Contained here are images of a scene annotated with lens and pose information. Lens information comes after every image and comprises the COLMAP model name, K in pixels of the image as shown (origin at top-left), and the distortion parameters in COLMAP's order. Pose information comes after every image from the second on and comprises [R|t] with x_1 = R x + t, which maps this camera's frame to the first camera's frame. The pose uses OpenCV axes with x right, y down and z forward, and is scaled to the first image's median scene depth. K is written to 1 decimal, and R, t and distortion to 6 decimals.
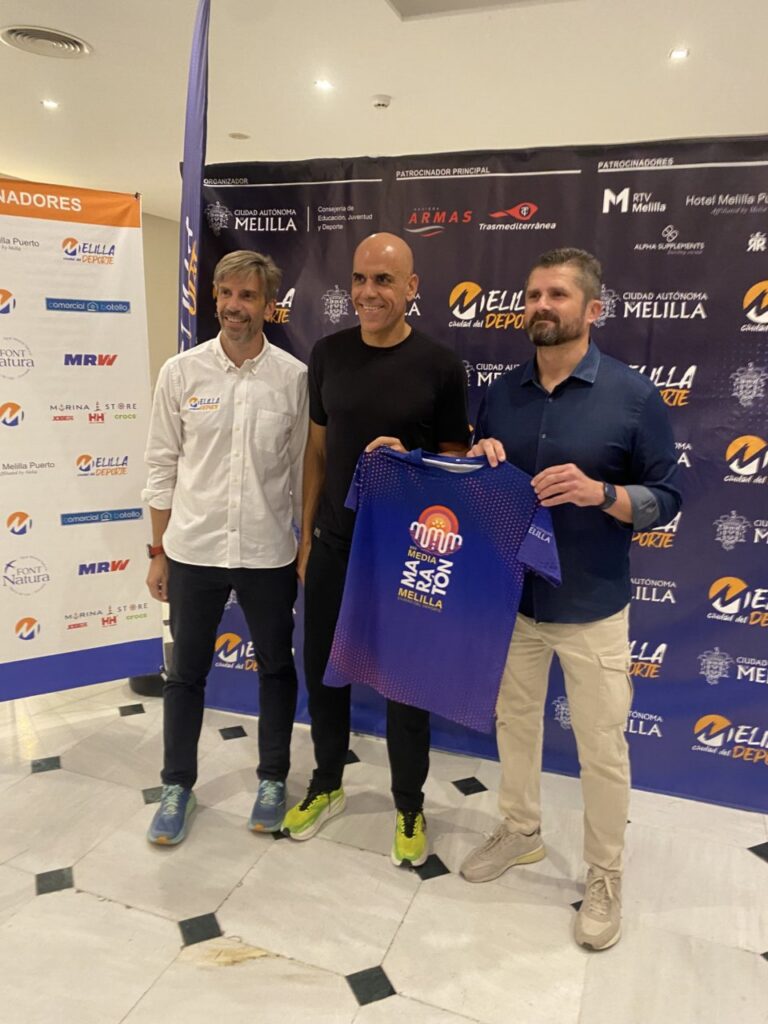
lens RADIAL K [[772.9, 0, 377.8], [0, 772.9, 511.6], [0, 0, 1]] dist [0.000704, -0.002748]
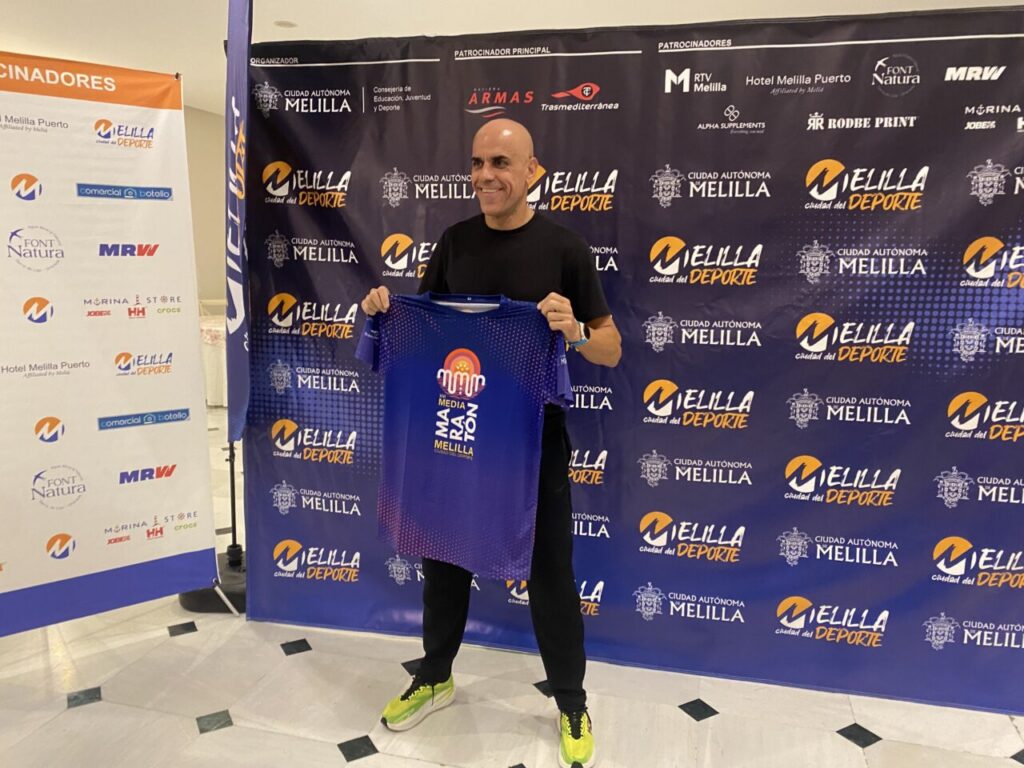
lens RADIAL K [[772.9, 0, 514.9], [0, 772.9, 377.3], [0, 0, 1]] dist [0.000704, -0.002748]
pose [[0.994160, -0.031392, 0.103253, -0.013304], [0.035438, 0.998665, -0.037592, 0.008224], [-0.101935, 0.041032, 0.993944, 0.043273]]
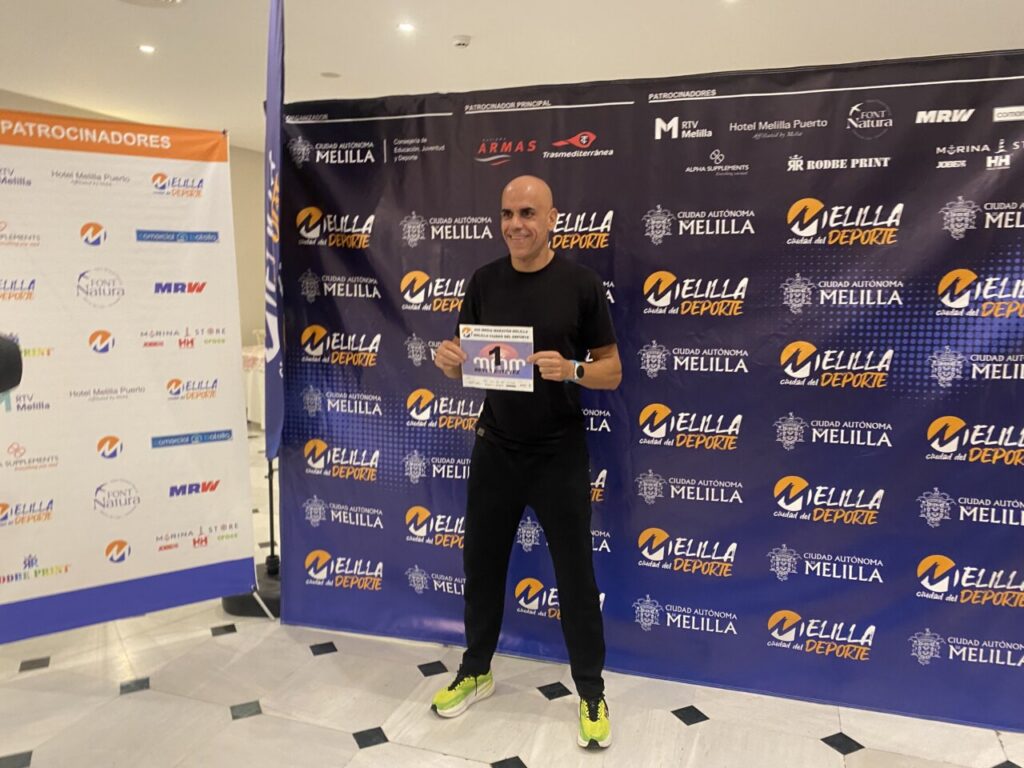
lens RADIAL K [[772.9, 0, 510.7], [0, 772.9, 384.8], [0, 0, 1]] dist [0.000704, -0.002748]
pose [[0.999220, -0.028793, 0.027032, 0.045896], [0.030512, 0.997385, -0.065514, 0.017513], [-0.025075, 0.066287, 0.997485, -0.044303]]
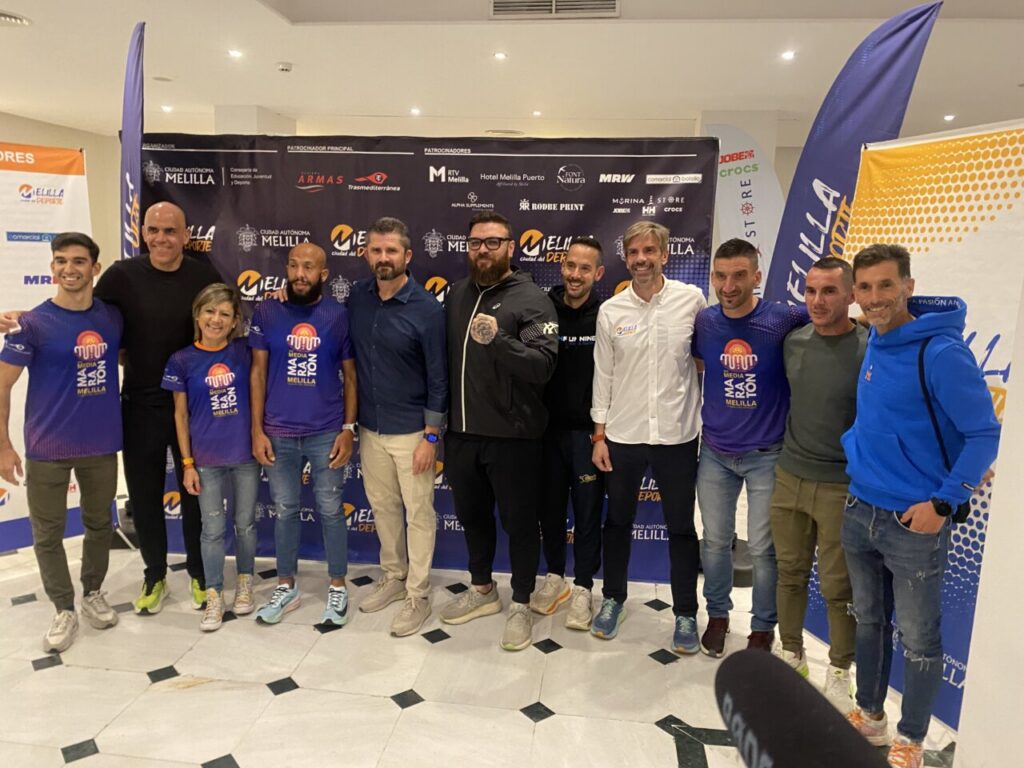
lens RADIAL K [[772.9, 0, 509.0], [0, 772.9, 390.5], [0, 0, 1]] dist [0.000704, -0.002748]
pose [[0.972047, -0.044130, 0.230602, 0.070455], [0.048940, 0.998686, -0.015175, 0.044661], [-0.229629, 0.026036, 0.972930, -0.442309]]
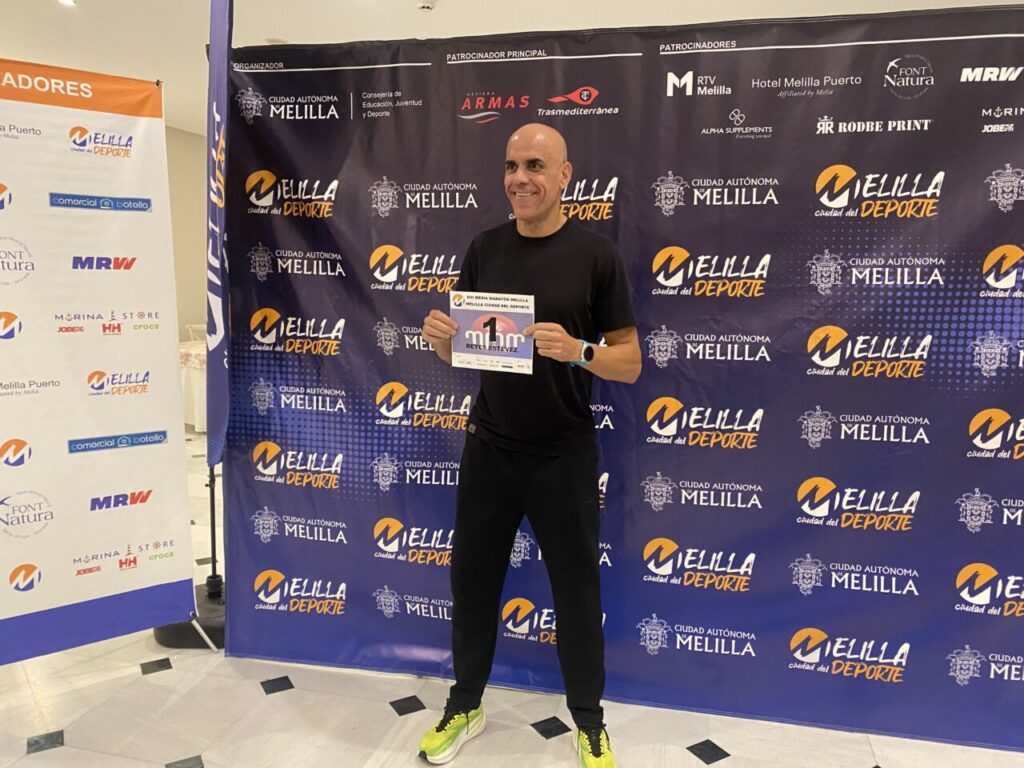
lens RADIAL K [[772.9, 0, 517.7], [0, 772.9, 381.6], [0, 0, 1]] dist [0.000704, -0.002748]
pose [[0.993179, -0.029597, 0.112777, -0.007489], [0.037737, 0.996781, -0.070739, 0.020644], [-0.110320, 0.074512, 0.991099, 0.096335]]
